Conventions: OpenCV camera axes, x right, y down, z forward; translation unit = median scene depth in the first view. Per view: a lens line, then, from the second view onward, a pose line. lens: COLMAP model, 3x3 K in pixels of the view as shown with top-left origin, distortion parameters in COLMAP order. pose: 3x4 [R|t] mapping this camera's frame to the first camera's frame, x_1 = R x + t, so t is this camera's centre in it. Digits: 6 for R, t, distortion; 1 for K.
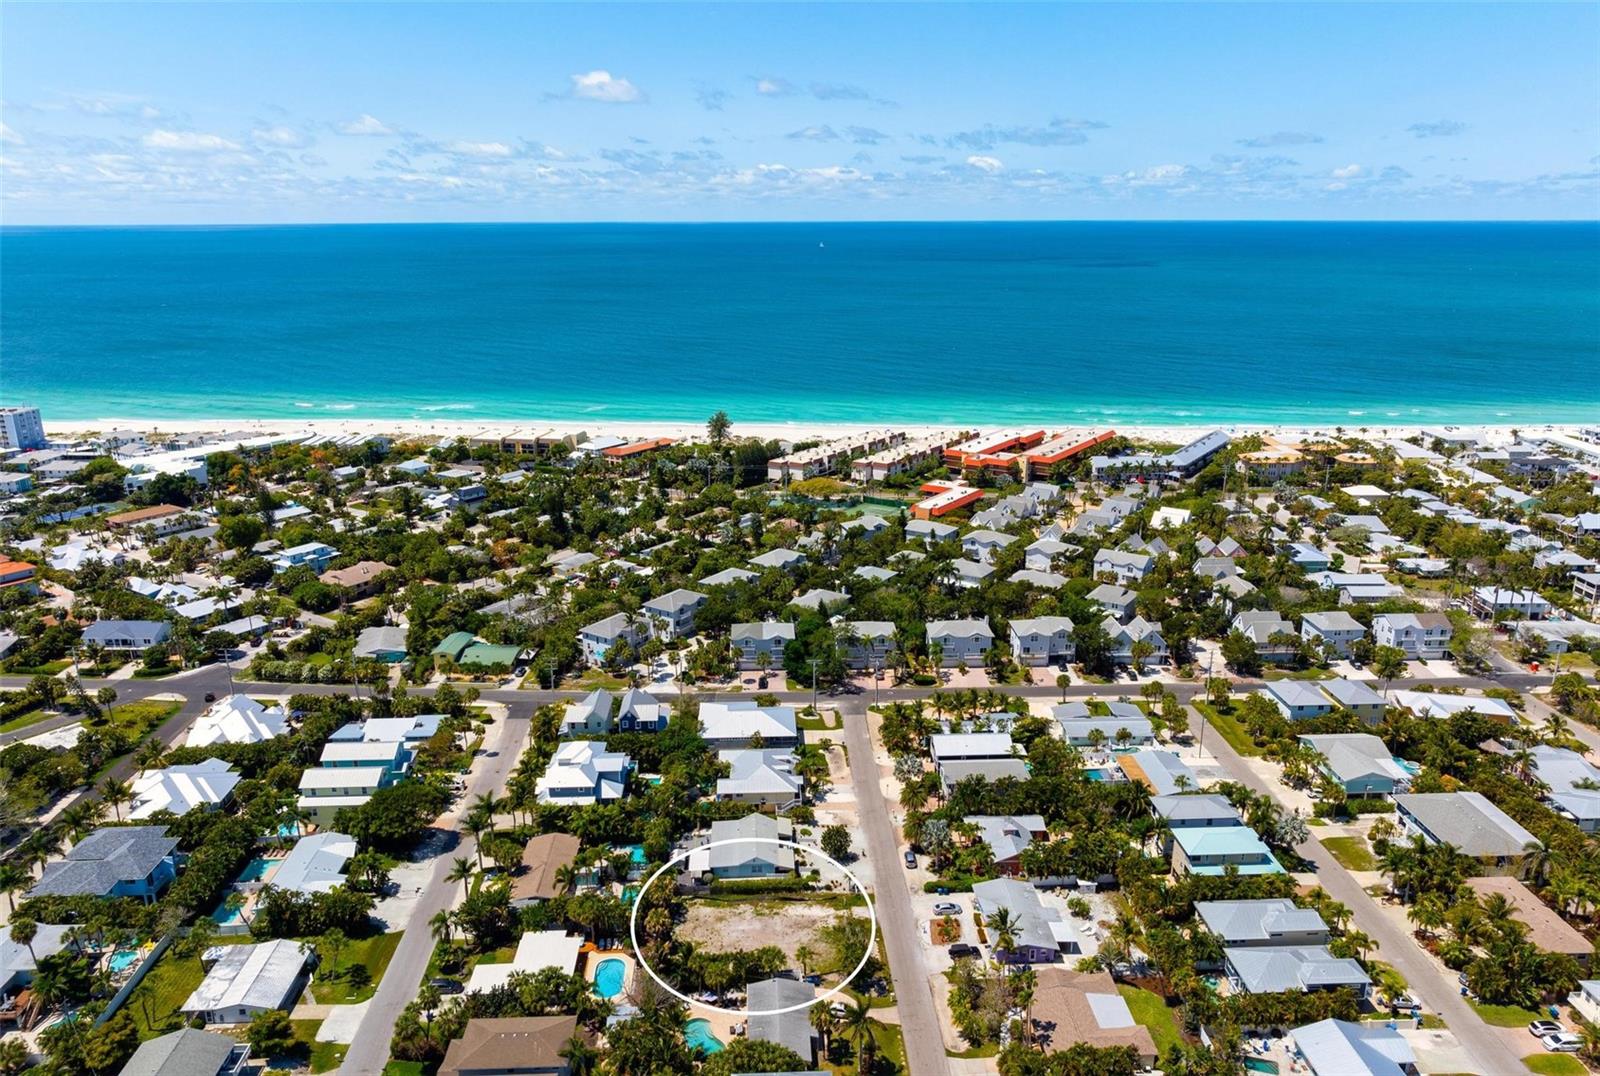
lens RADIAL K [[1114.0, 0, 799.3], [0, 1114.0, 570.0], [0, 0, 1]] dist [-0.000125, -0.002122]
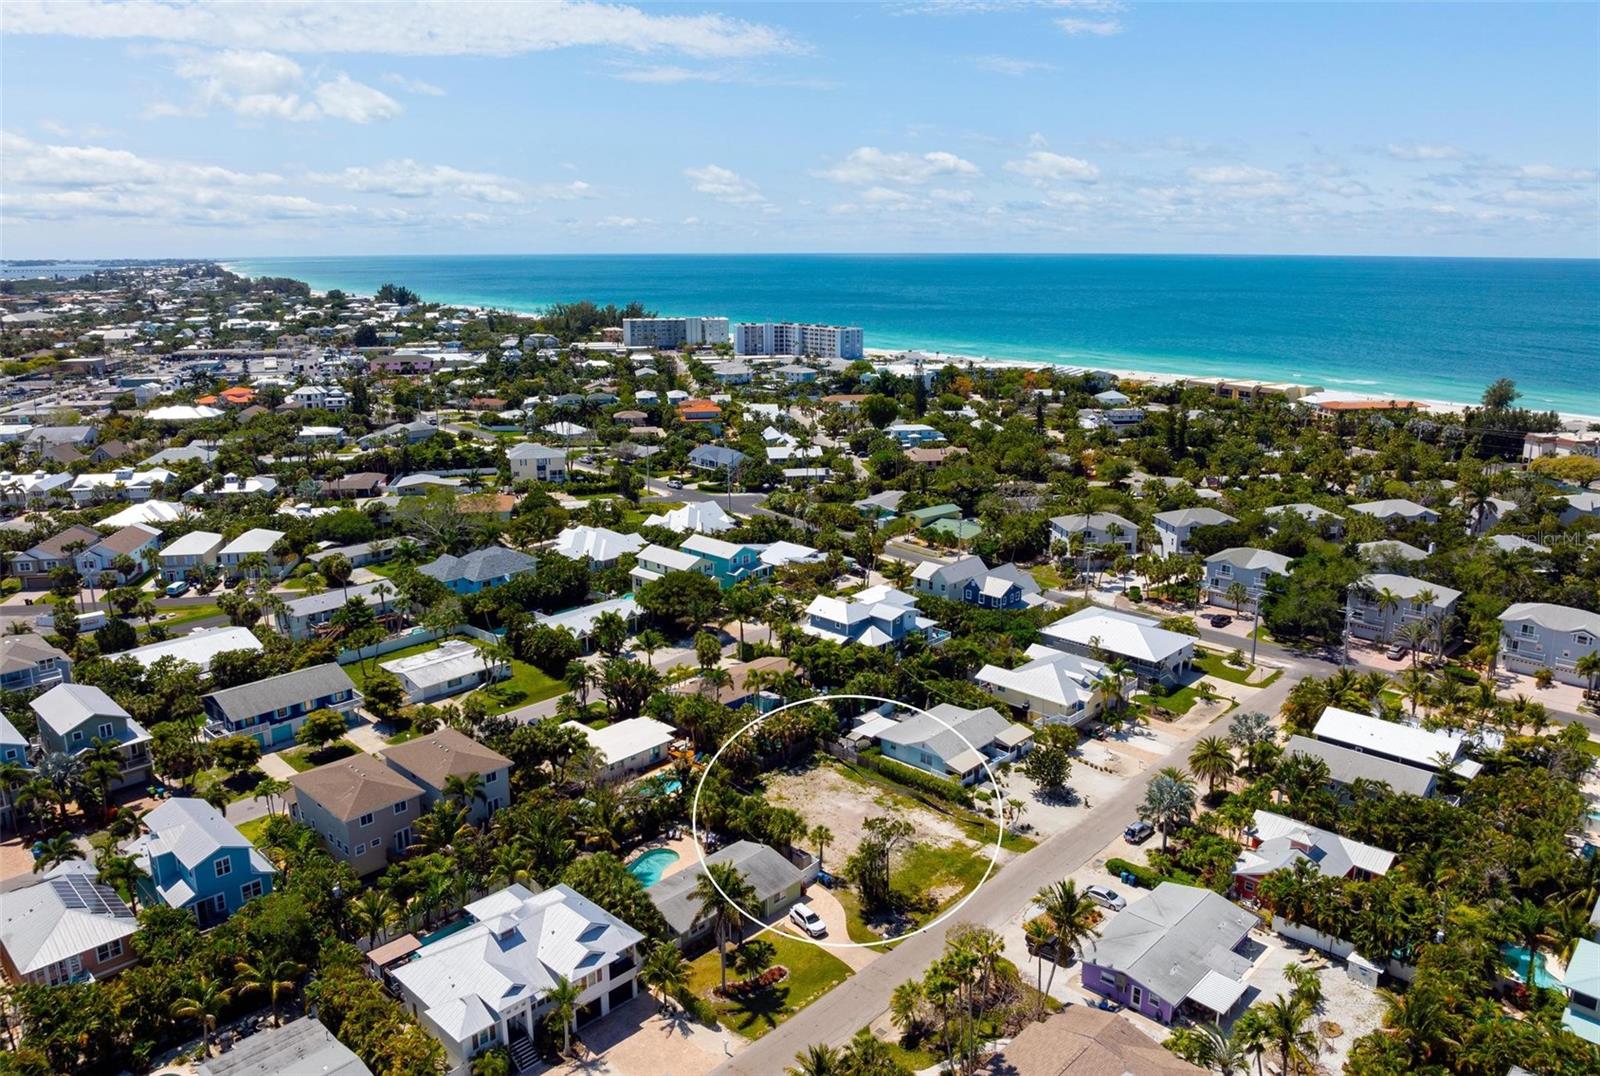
lens RADIAL K [[1141.1, 0, 799.2], [0, 1141.1, 482.6], [0, 0, 1]] dist [-0.027615, 0.004791]
pose [[0.694629, 0.148242, -0.703928, 0.376292], [-0.217766, 0.975956, -0.009360, 0.104298], [0.685616, 0.159793, 0.710209, 0.340845]]
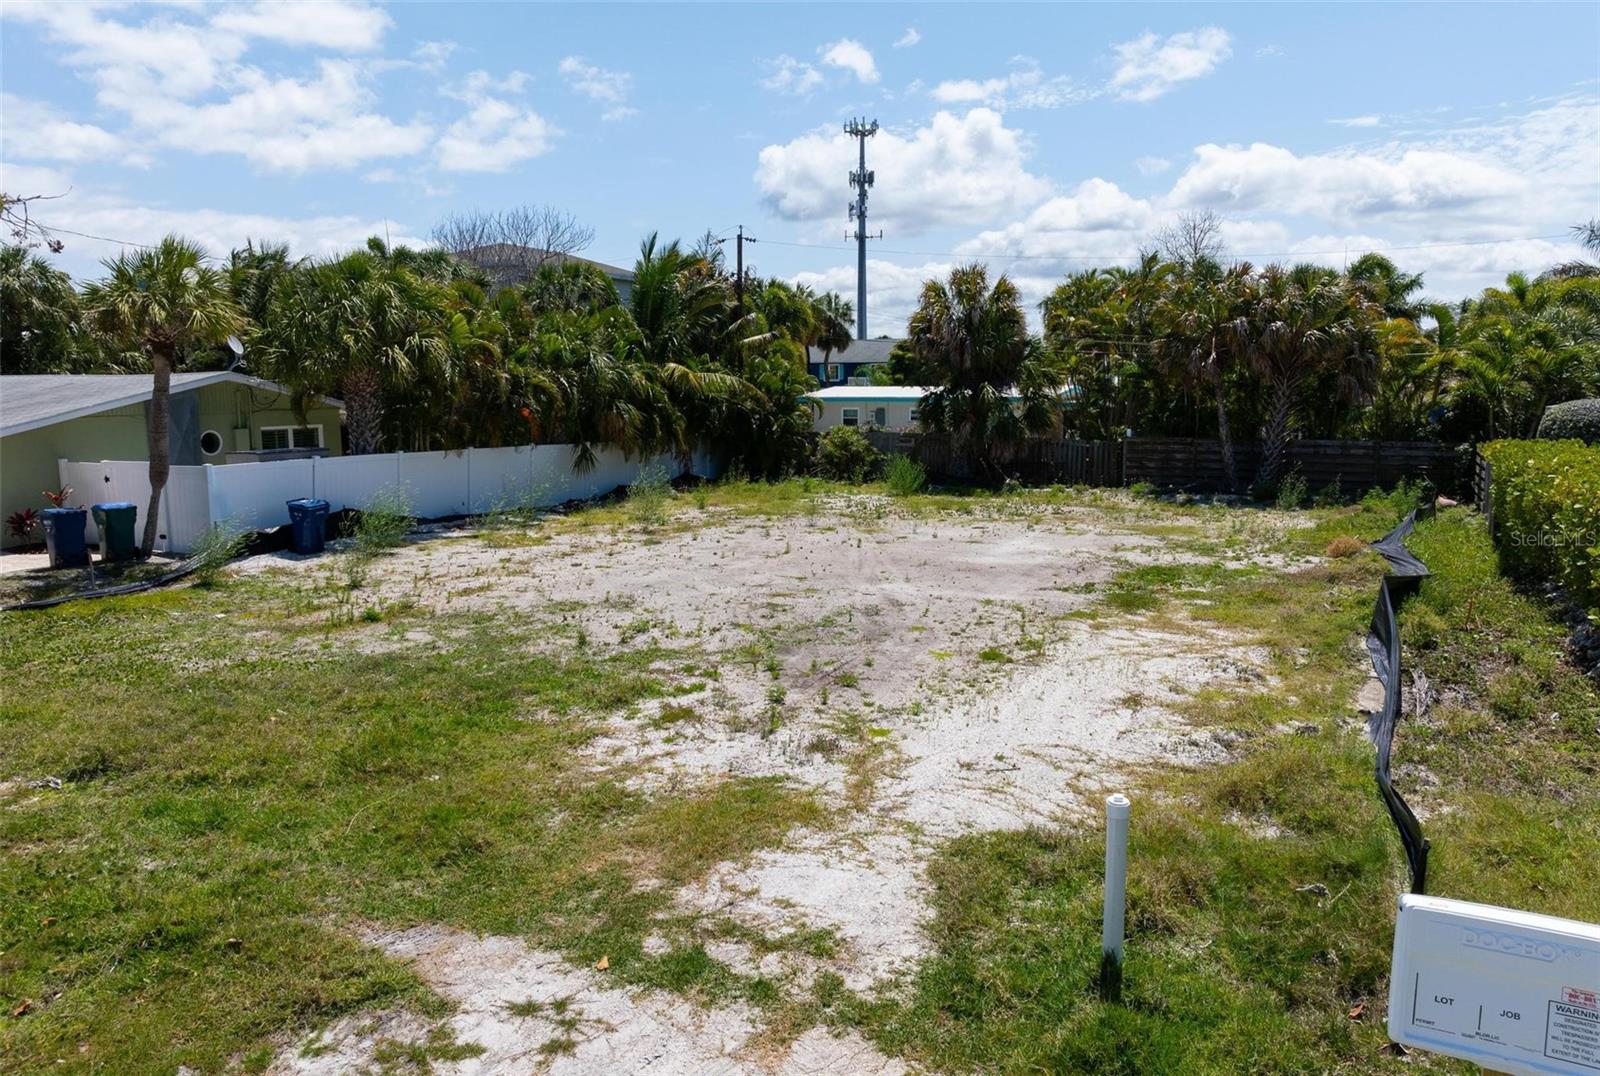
lens RADIAL K [[1114.0, 0, 799.3], [0, 1114.0, 570.0], [0, 0, 1]] dist [-0.000125, -0.002122]
pose [[-0.486049, 0.147706, -0.861359, 0.065285], [-0.257296, 0.917745, 0.302562, 0.248787], [0.835198, 0.368684, -0.408065, 0.886801]]
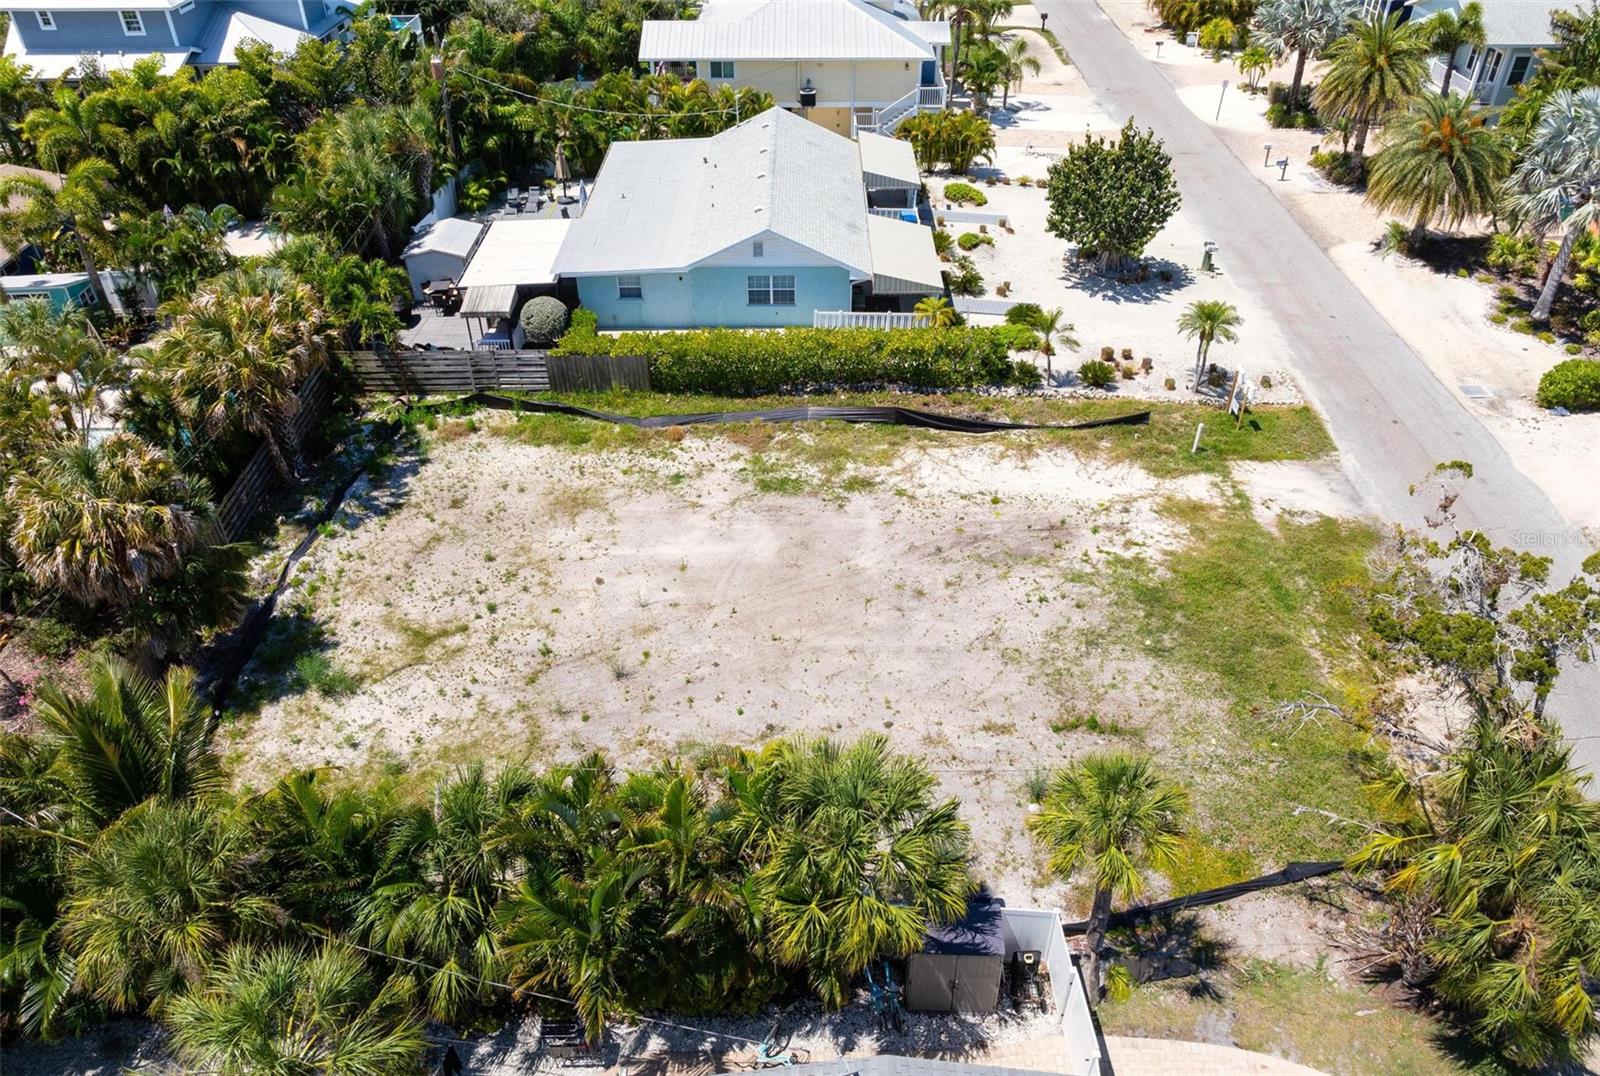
lens RADIAL K [[1134.2, 0, 800.0], [0, 1134.2, 538.0], [0, 0, 1]] dist [-0.034183, -0.007356]
pose [[0.998746, 0.028502, -0.041159, -0.019826], [-0.012736, 0.939723, 0.341700, 0.217606], [0.048417, -0.340748, 0.938907, 0.705991]]
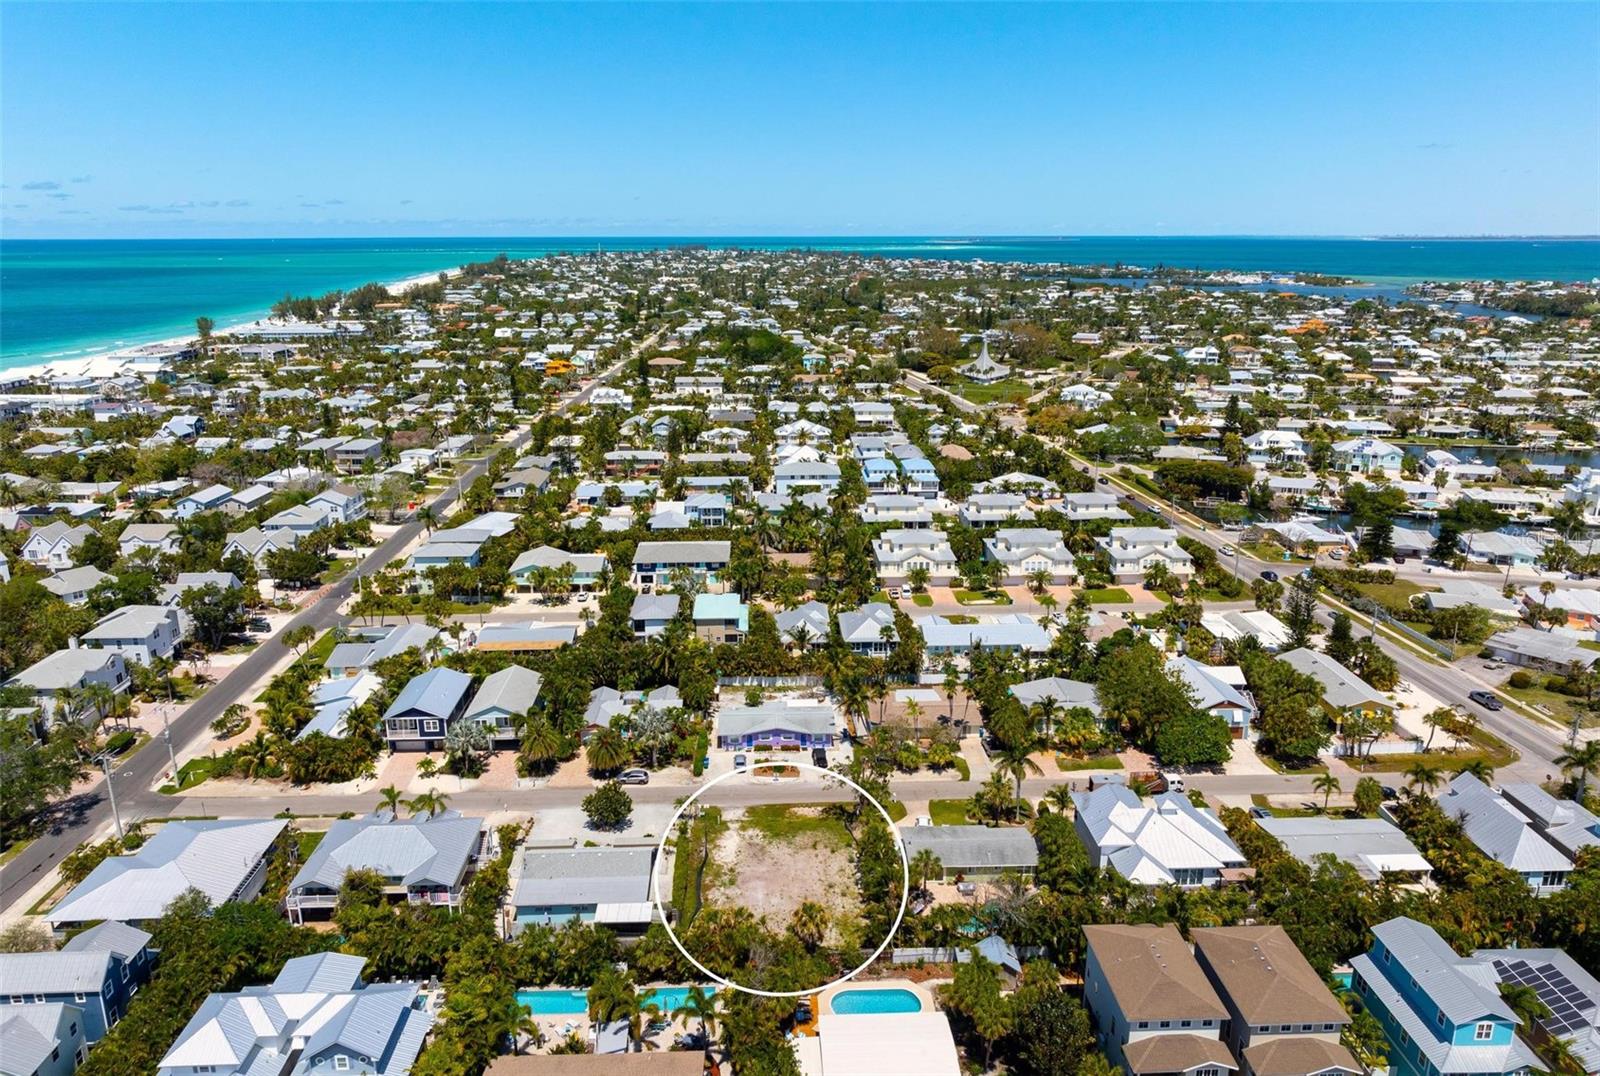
lens RADIAL K [[1125.0, 0, 800.0], [0, 1125.0, 538.0], [0, 0, 1]] dist [-0.001796, -0.000273]
pose [[0.003347, -0.260751, 0.965400, -0.604891], [0.303119, 0.920250, 0.247506, -0.061166], [-0.952947, 0.291802, 0.082119, 0.725199]]
